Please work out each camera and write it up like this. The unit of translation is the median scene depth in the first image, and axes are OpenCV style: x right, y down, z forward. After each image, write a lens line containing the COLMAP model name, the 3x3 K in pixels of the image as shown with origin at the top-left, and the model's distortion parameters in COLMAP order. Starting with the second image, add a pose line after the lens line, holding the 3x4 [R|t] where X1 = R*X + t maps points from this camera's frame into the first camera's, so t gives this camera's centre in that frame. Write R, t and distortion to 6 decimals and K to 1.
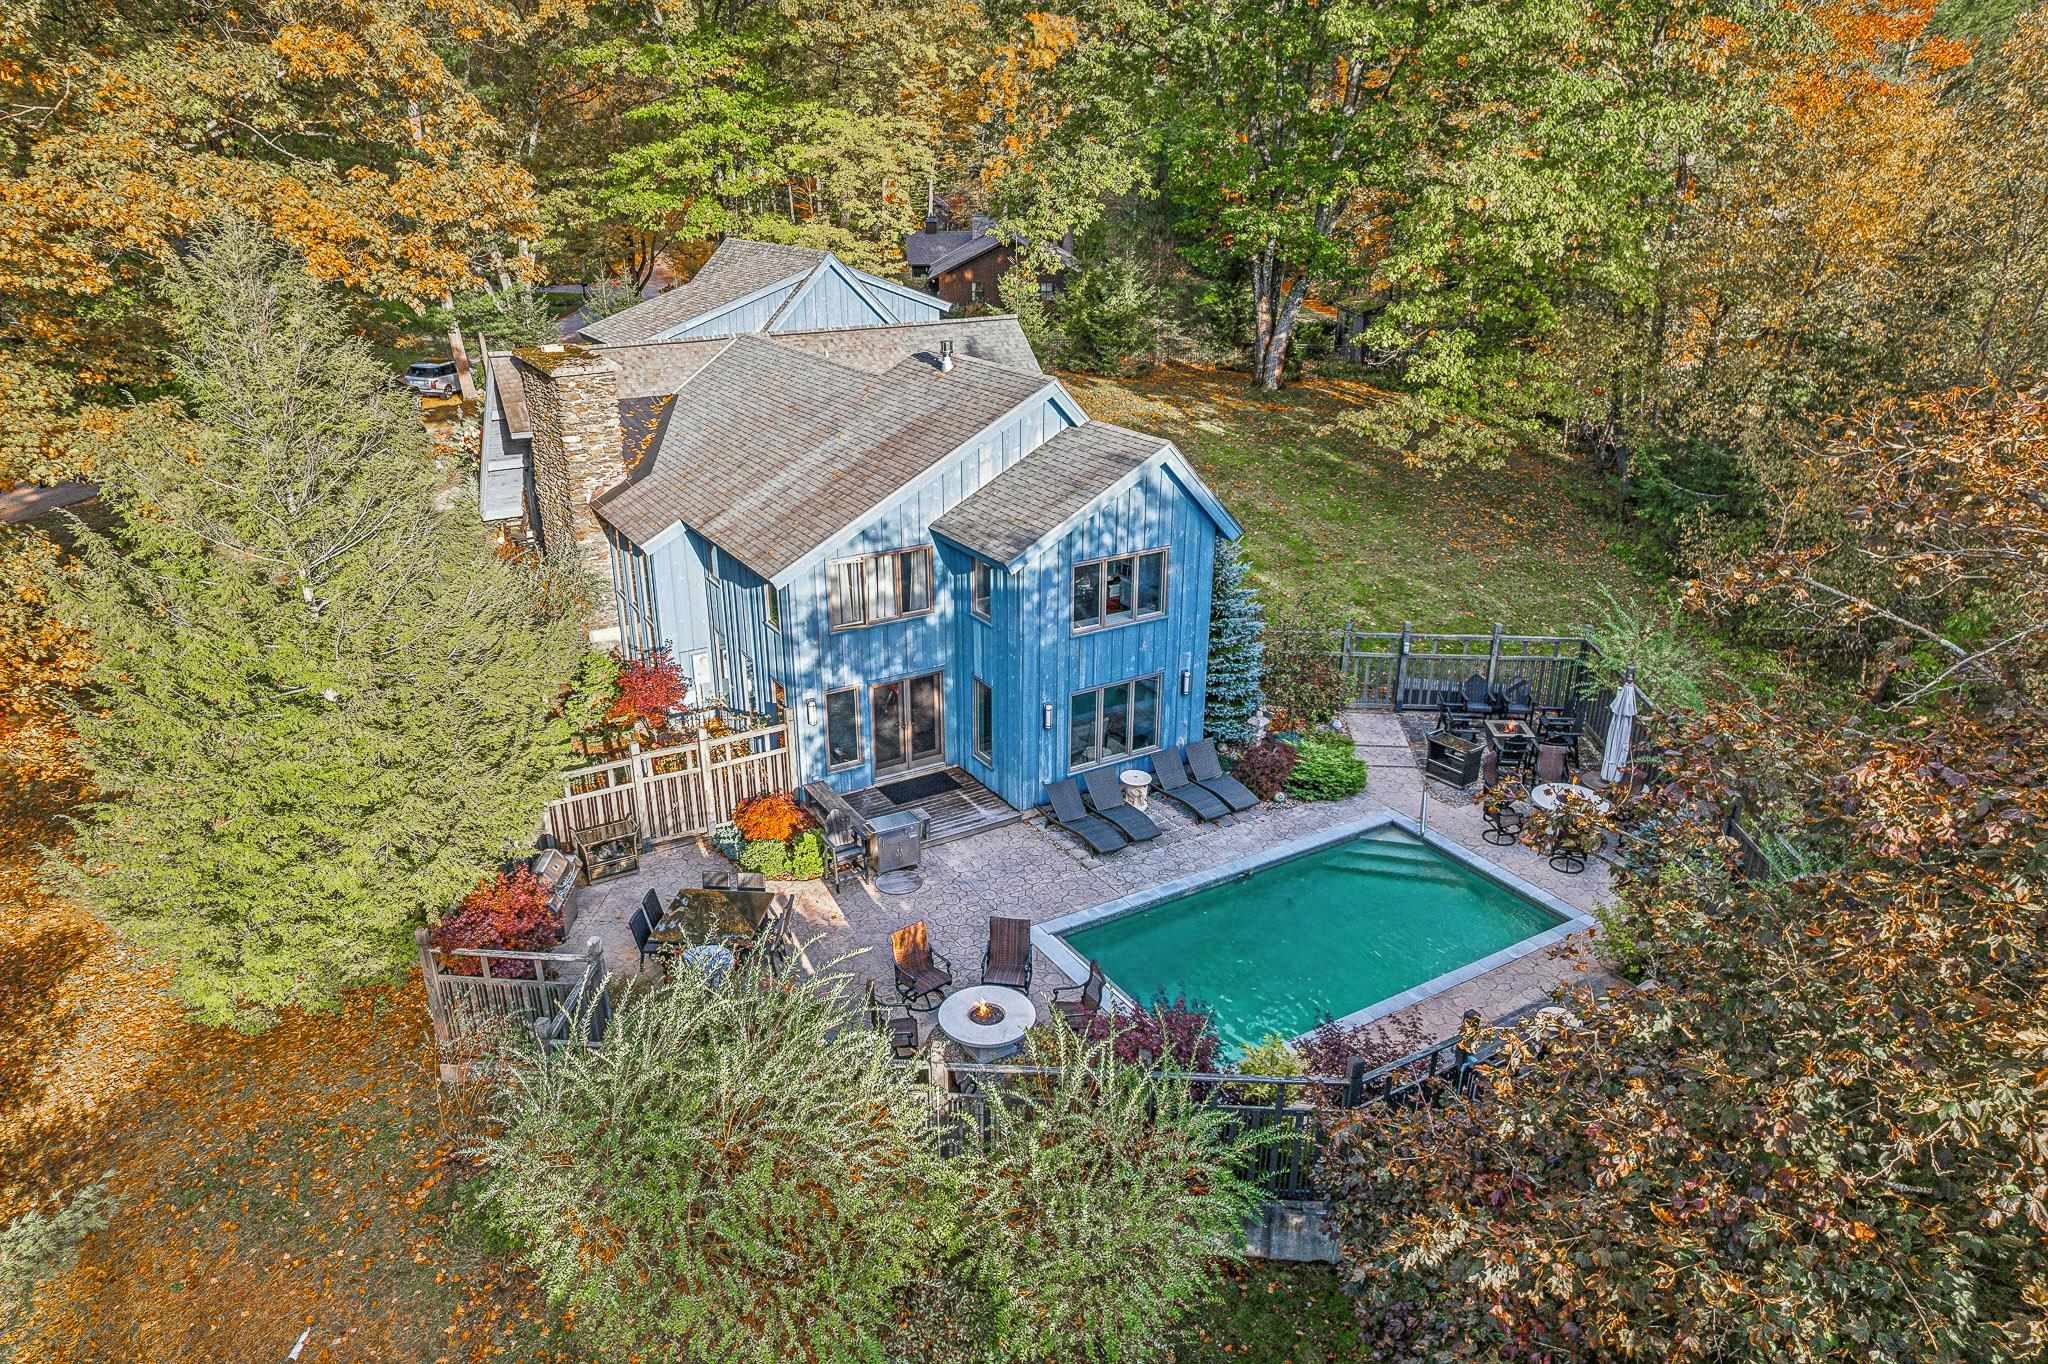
lens RADIAL K [[1316.4, 0, 1024.7], [0, 1316.4, 684.6], [0, 0, 1]] dist [-0.066343, -0.000579]
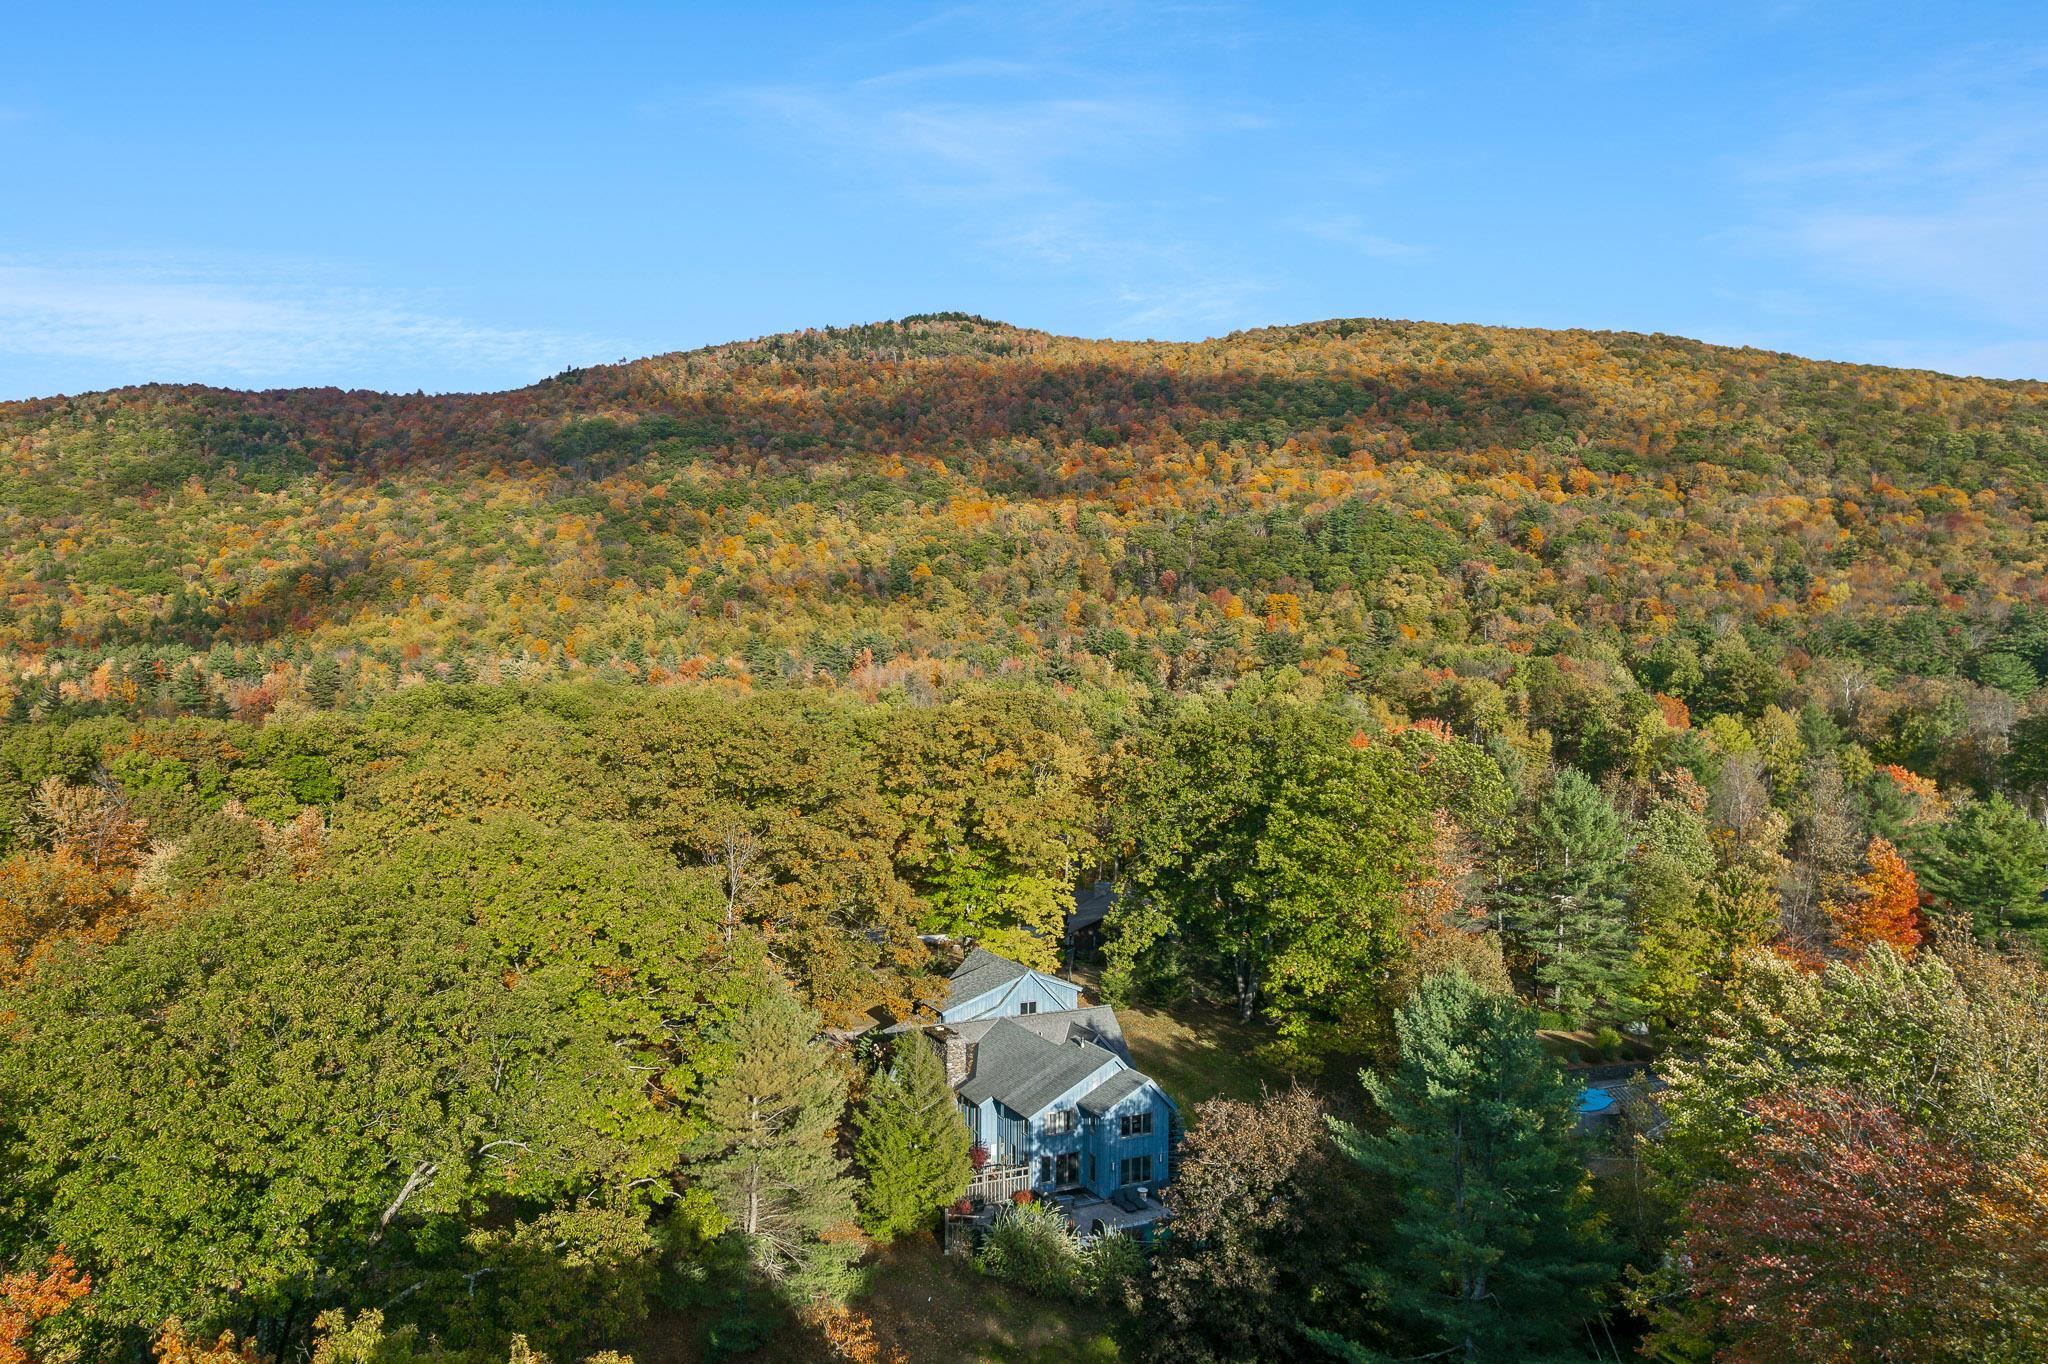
lens RADIAL K [[1316.4, 0, 1025.8], [0, 1316.4, 684.9], [0, 0, 1]] dist [-0.066343, -0.000579]
pose [[0.995679, -0.001588, -0.092846, 0.096643], [-0.034365, 0.922563, -0.384312, 0.157956], [0.086267, 0.385842, 0.918523, -2.198764]]
